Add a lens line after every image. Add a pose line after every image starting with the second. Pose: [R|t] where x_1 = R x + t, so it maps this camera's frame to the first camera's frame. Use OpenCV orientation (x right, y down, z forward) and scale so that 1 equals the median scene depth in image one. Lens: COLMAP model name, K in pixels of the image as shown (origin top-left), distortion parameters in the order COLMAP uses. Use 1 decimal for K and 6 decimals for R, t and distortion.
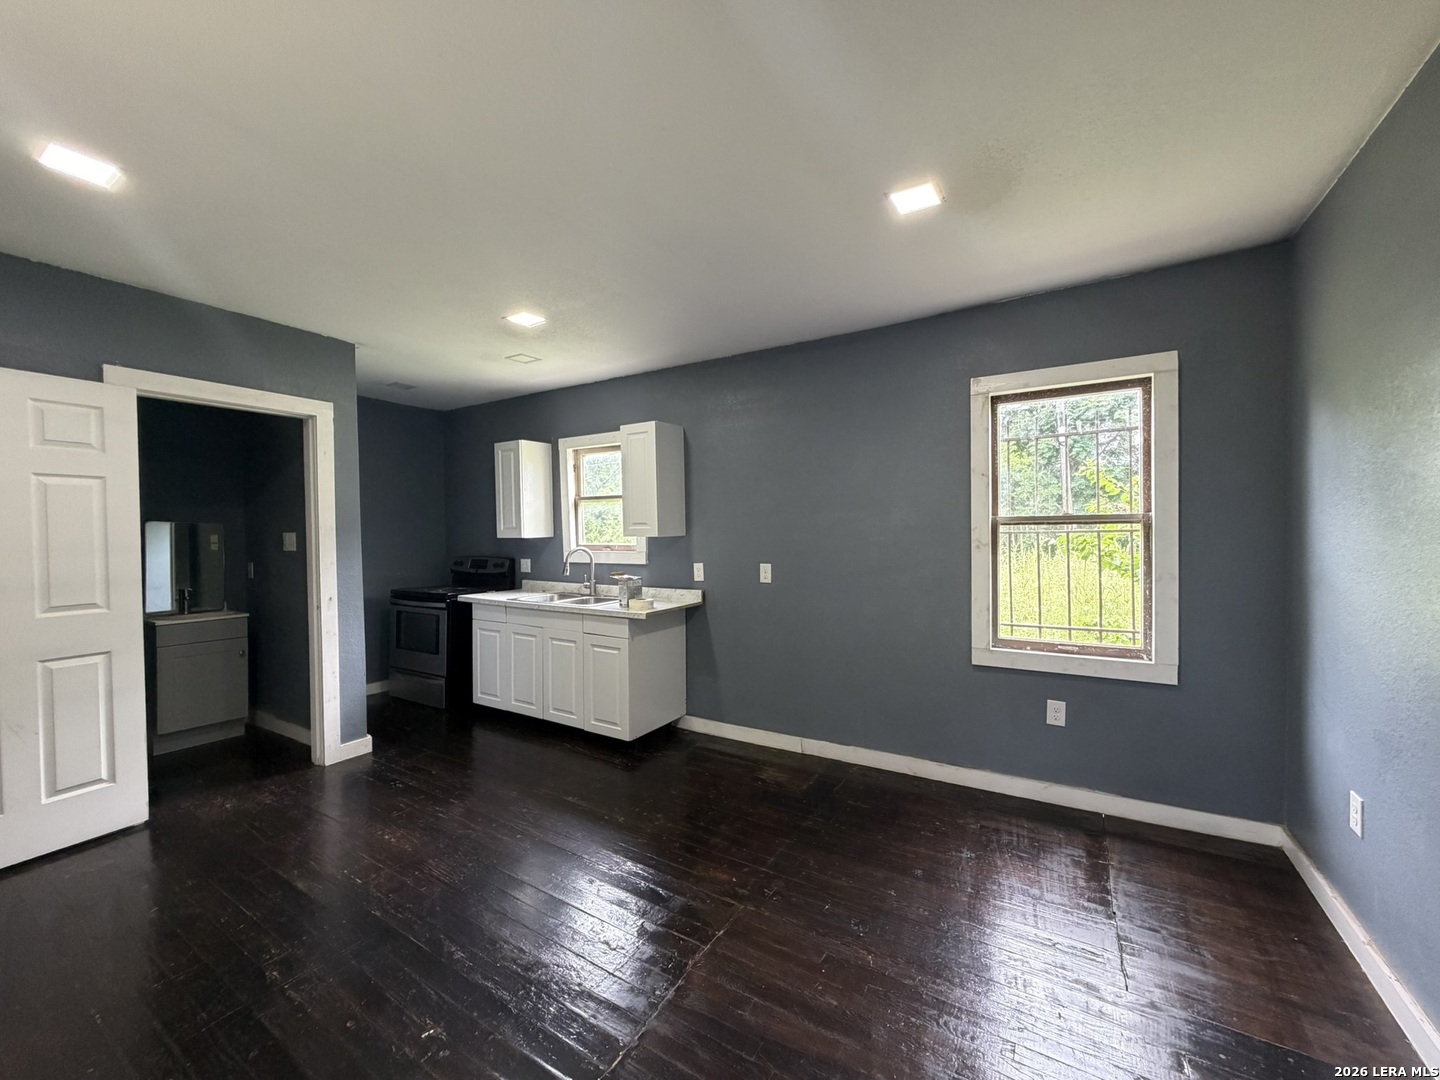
lens RADIAL K [[575.5, 0, 714.6], [0, 575.5, 540.3], [0, 0, 1]] dist [-0.001126, 0.000504]
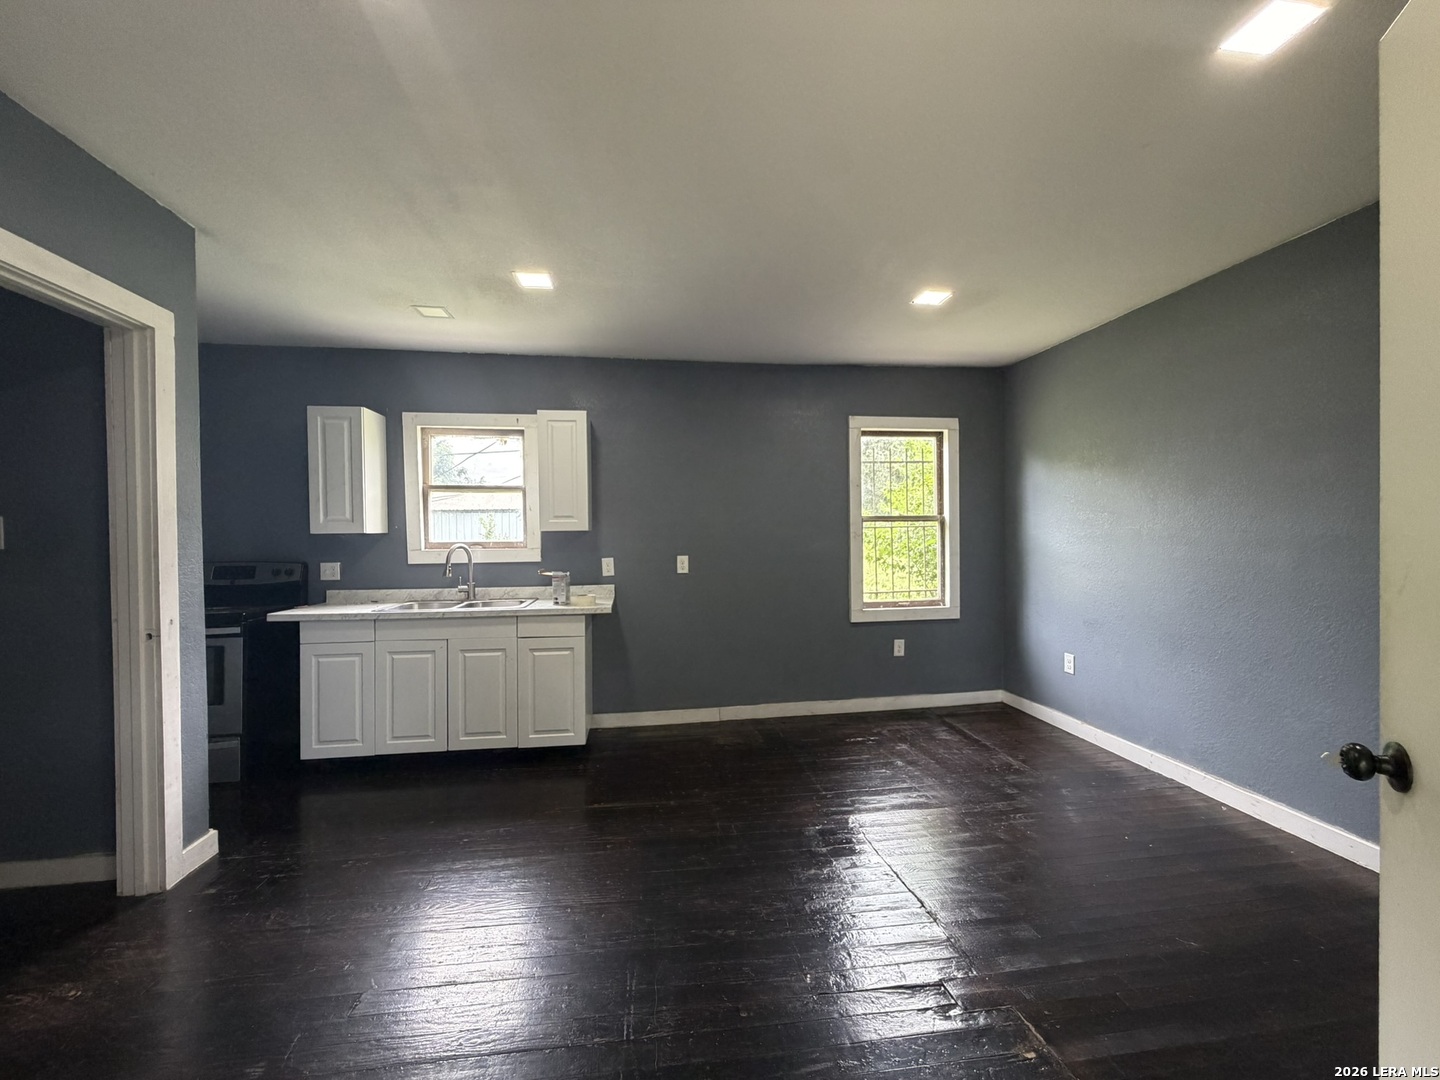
lens RADIAL K [[575.5, 0, 714.6], [0, 575.5, 540.3], [0, 0, 1]] dist [-0.001126, 0.000504]
pose [[0.766683, -0.002223, 0.642022, -0.586695], [0.013678, 0.999824, -0.012872, 0.027217], [-0.641880, 0.018651, 0.766578, 0.127084]]
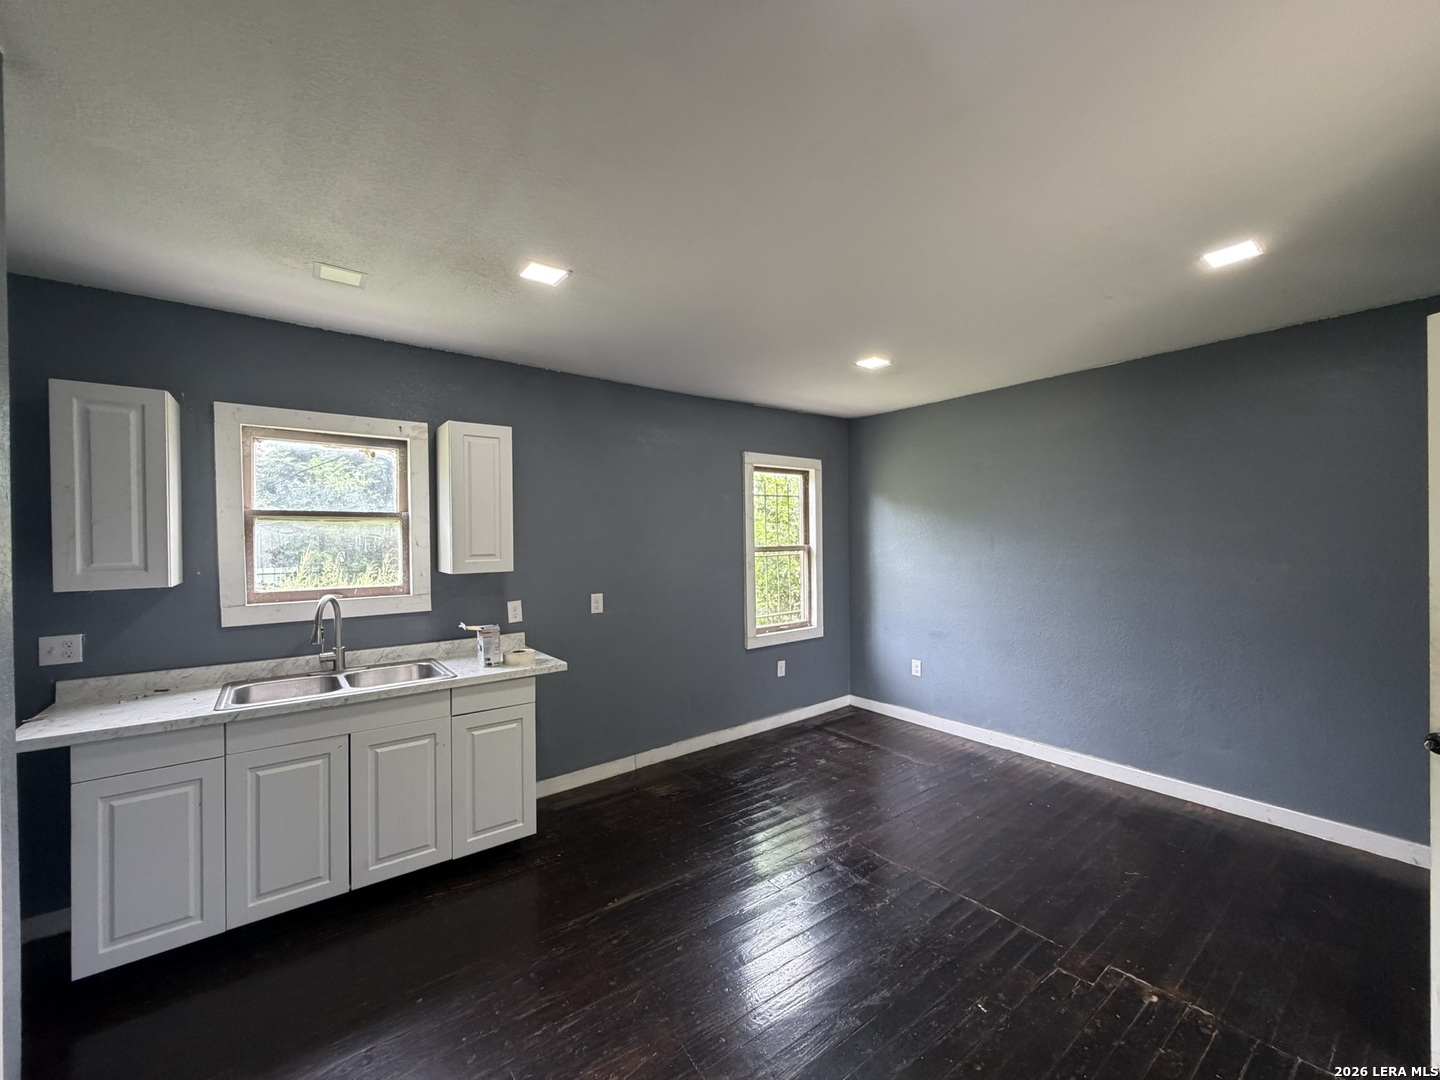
lens RADIAL K [[575.5, 0, 714.6], [0, 575.5, 540.3], [0, 0, 1]] dist [-0.001126, 0.000504]
pose [[0.354985, 0.005498, 0.934856, -0.788427], [0.026258, 0.999530, -0.015849, -0.030976], [-0.934503, 0.030174, 0.354674, 0.475879]]
